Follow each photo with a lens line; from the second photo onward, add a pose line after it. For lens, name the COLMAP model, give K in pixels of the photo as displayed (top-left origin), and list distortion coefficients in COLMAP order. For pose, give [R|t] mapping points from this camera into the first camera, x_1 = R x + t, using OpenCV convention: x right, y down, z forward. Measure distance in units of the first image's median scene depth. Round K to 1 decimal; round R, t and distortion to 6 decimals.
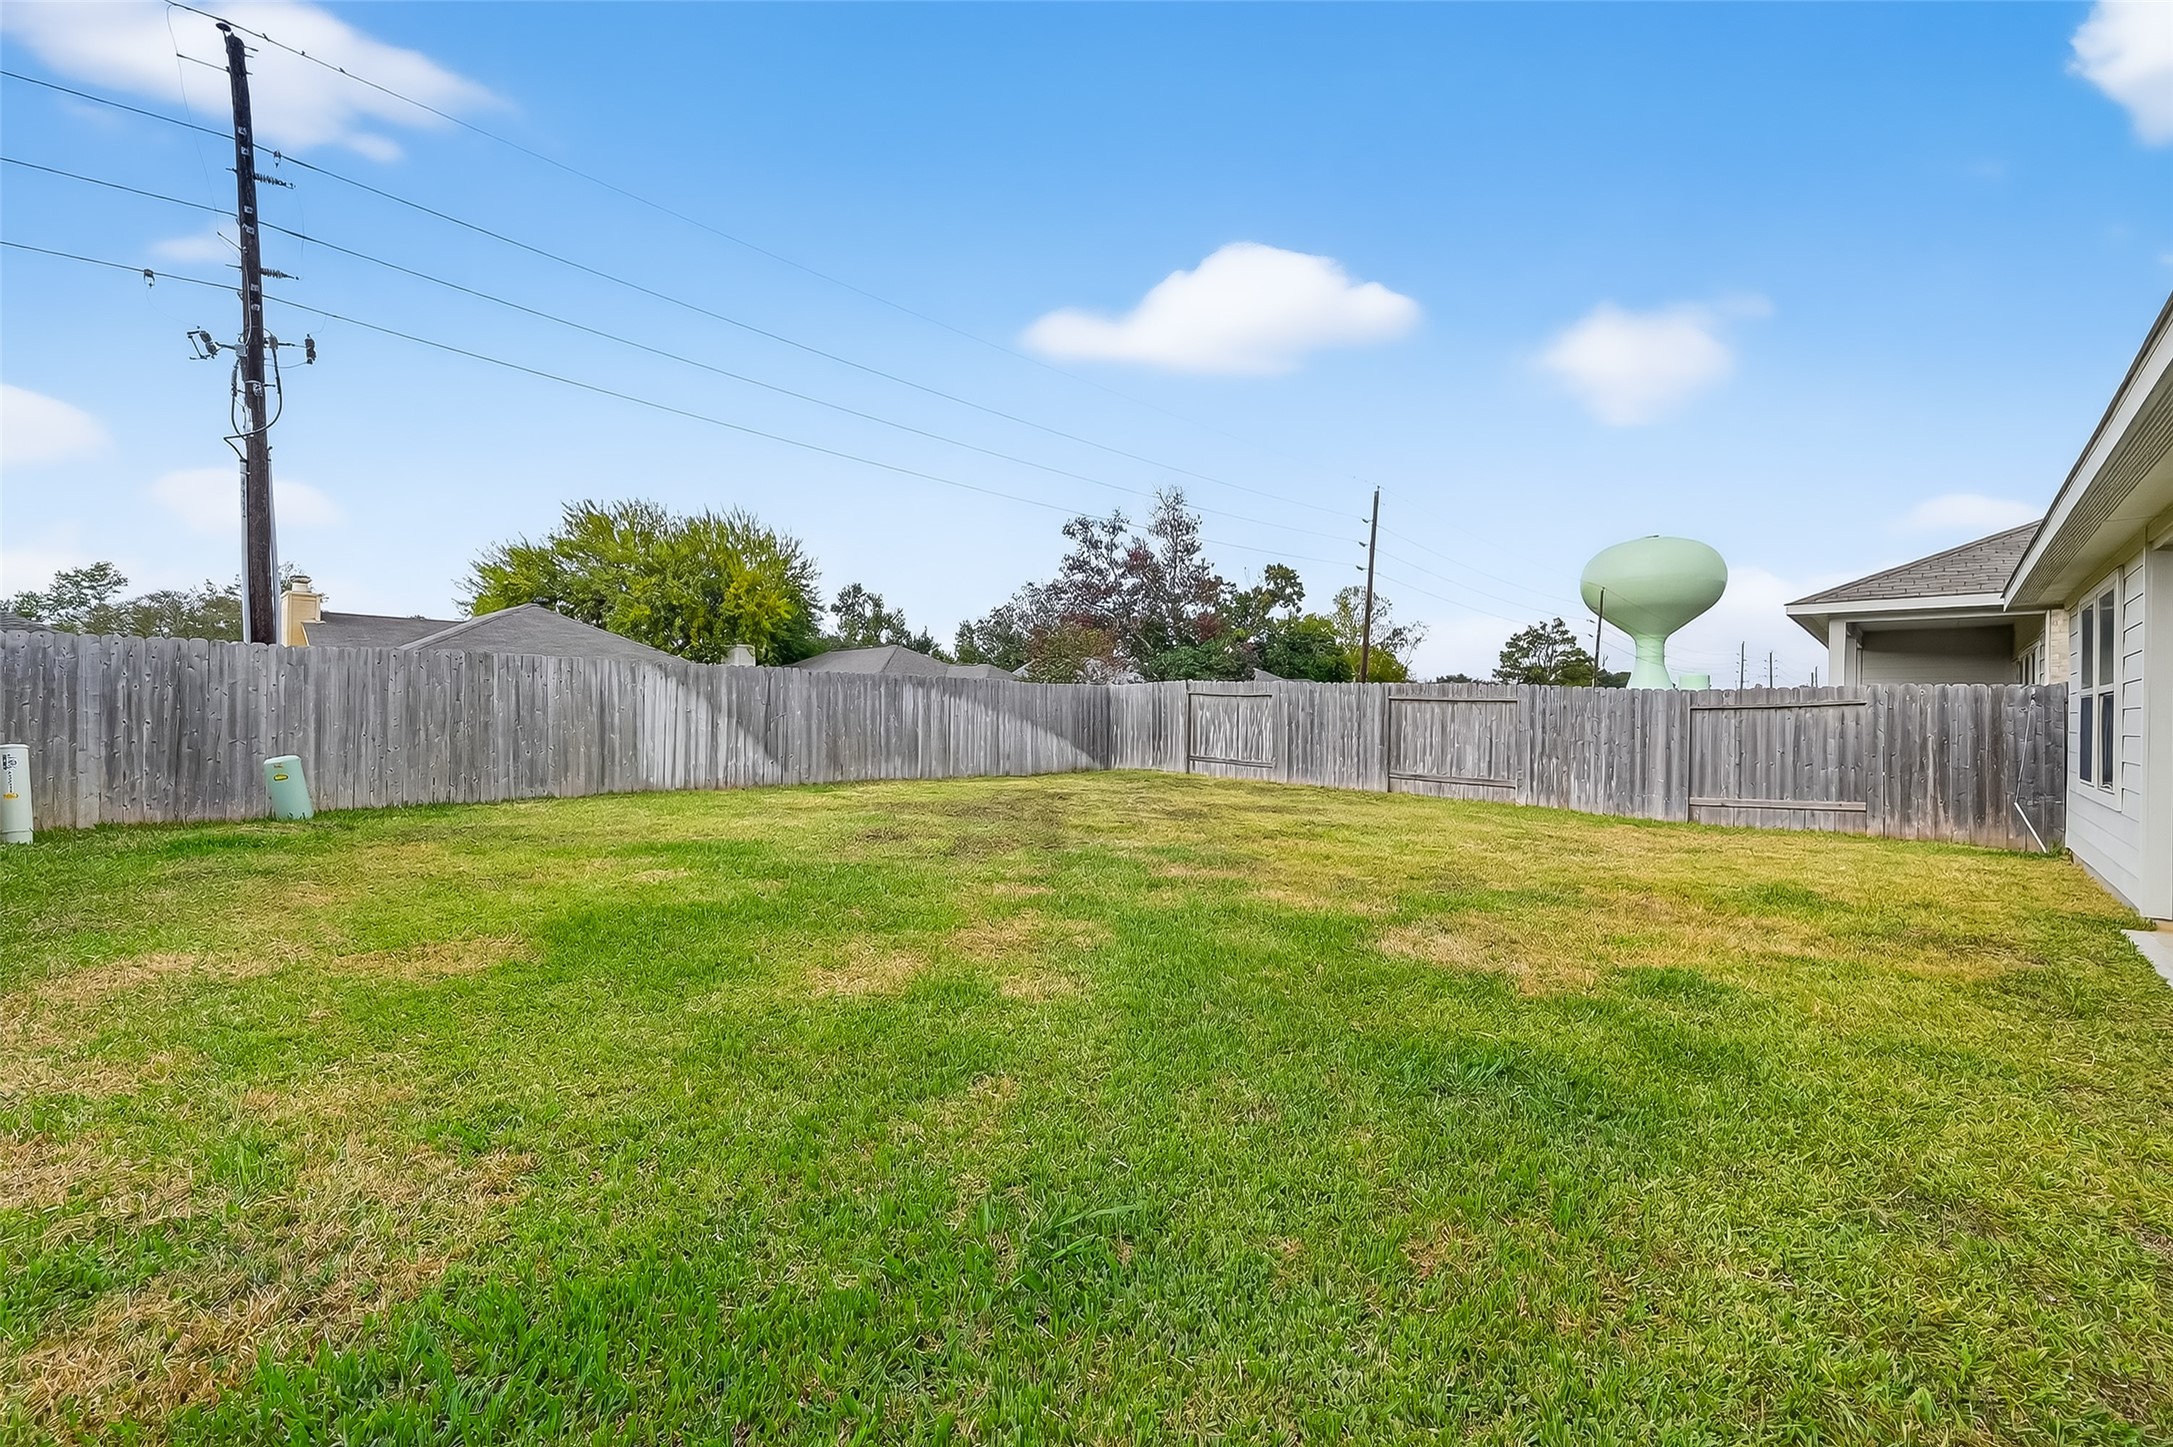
lens RADIAL K [[884.8, 0, 1092.2], [0, 884.8, 713.9], [0, 0, 1]] dist [0.006916, 0.000243]
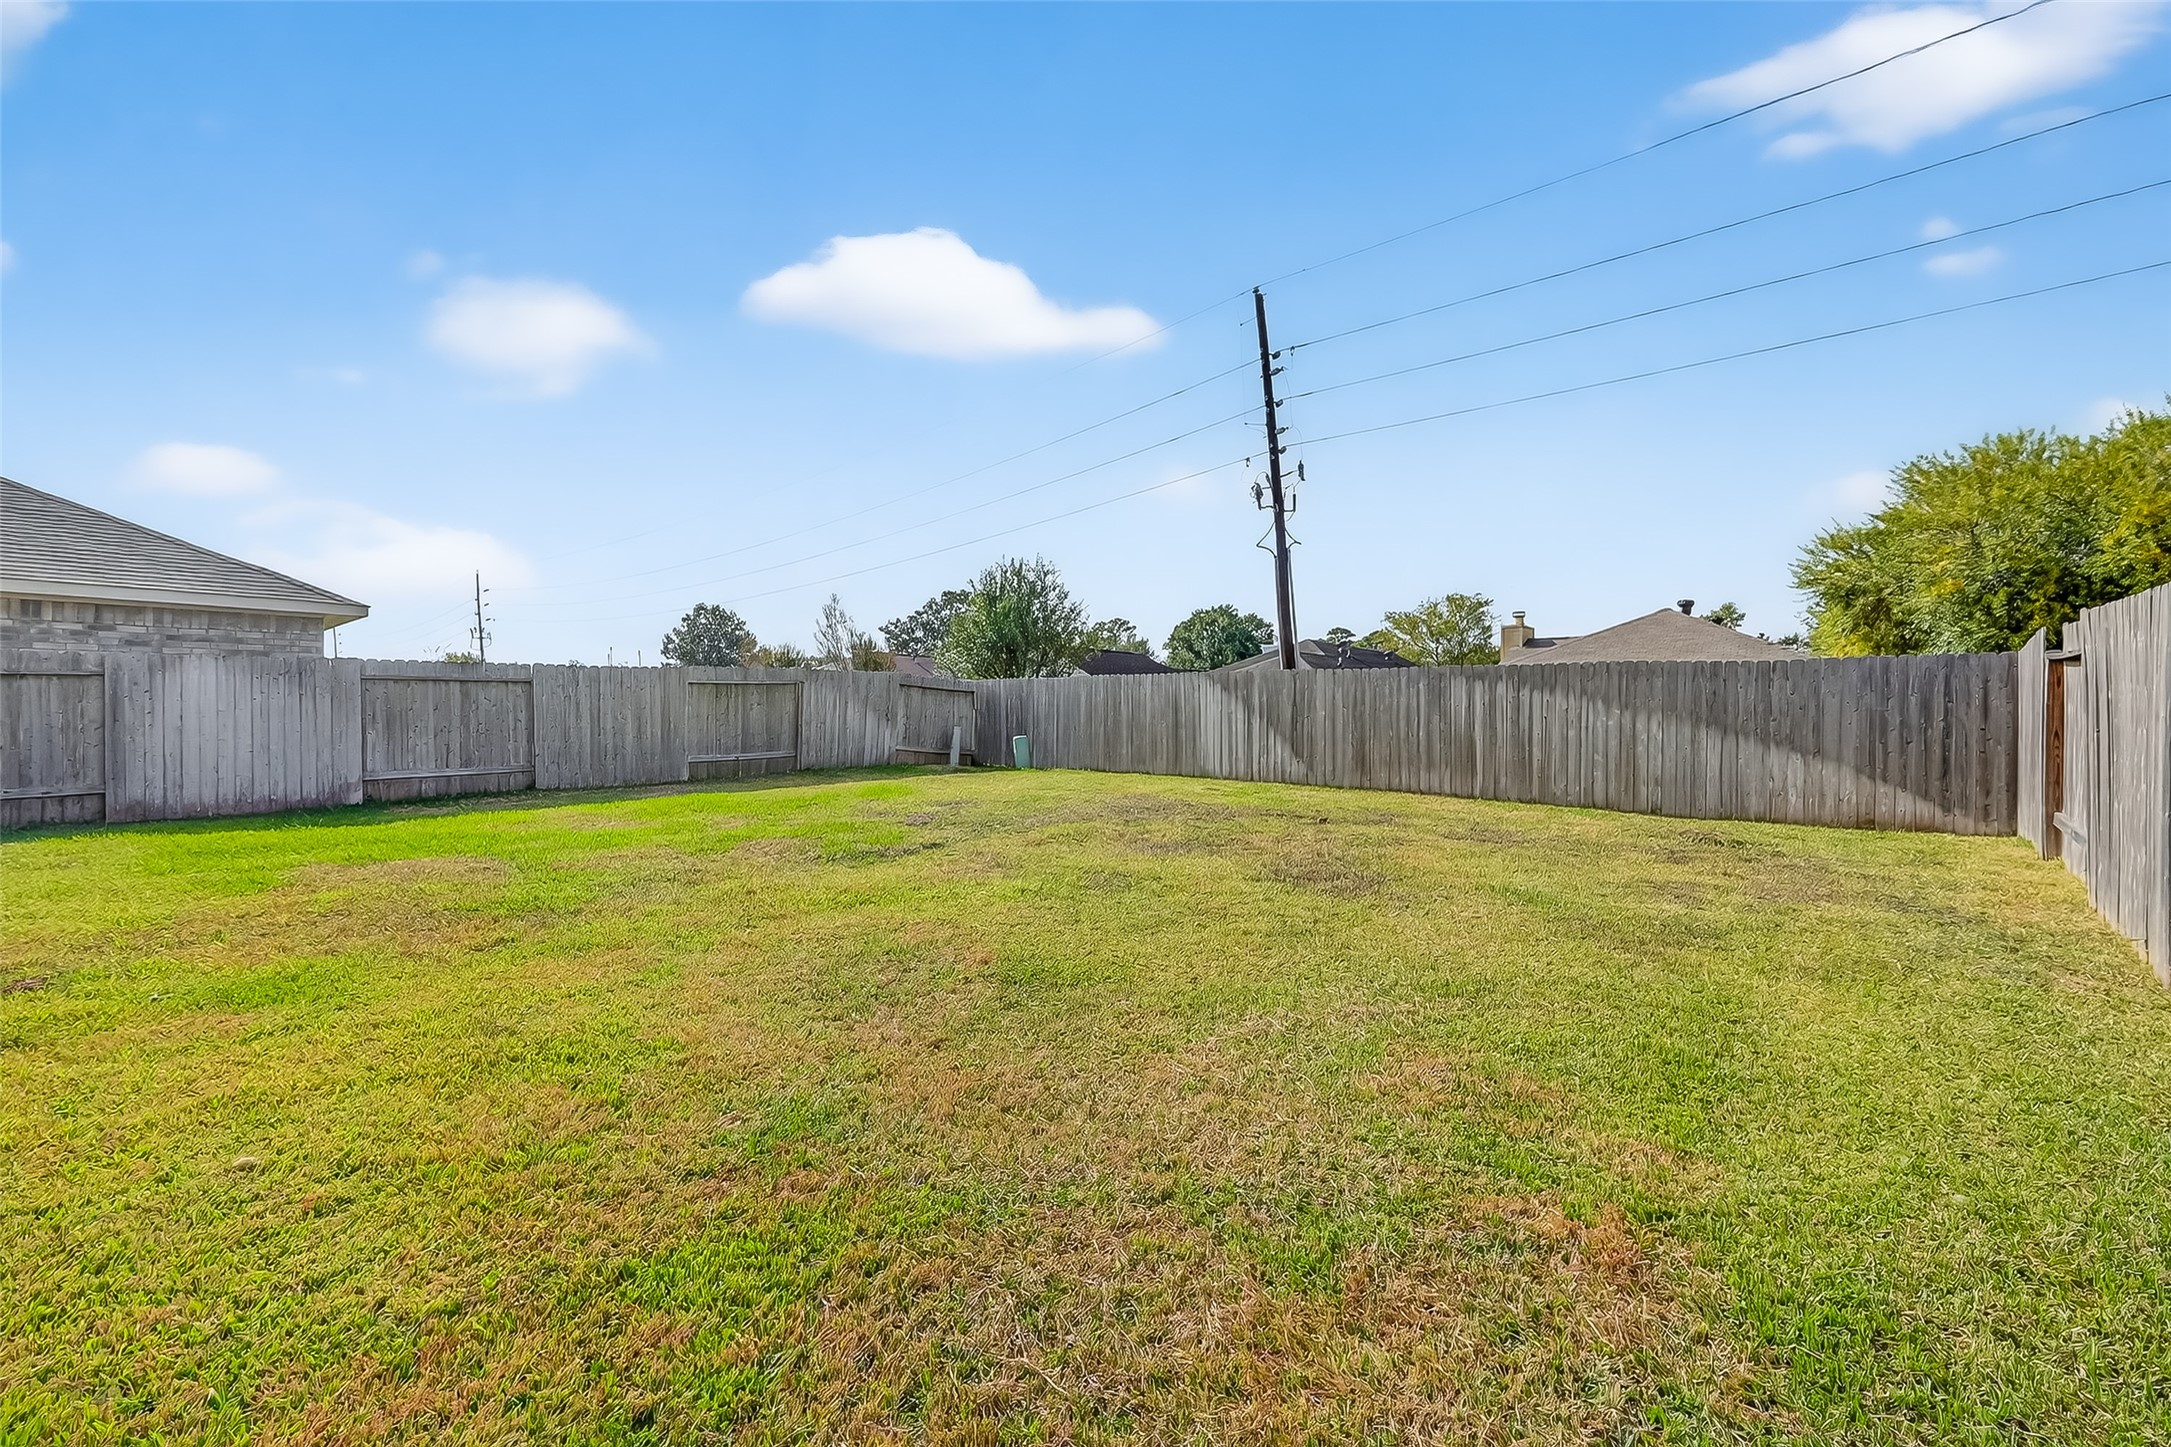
lens RADIAL K [[884.0, 0, 1094.7], [0, 884.0, 743.0], [0, 0, 1]] dist [0.006916, 0.000243]
pose [[0.009082, 0.022373, -0.999708, 0.668581], [-0.006125, 0.999732, 0.022318, 0.011234], [0.999940, 0.005921, 0.009216, 0.733822]]
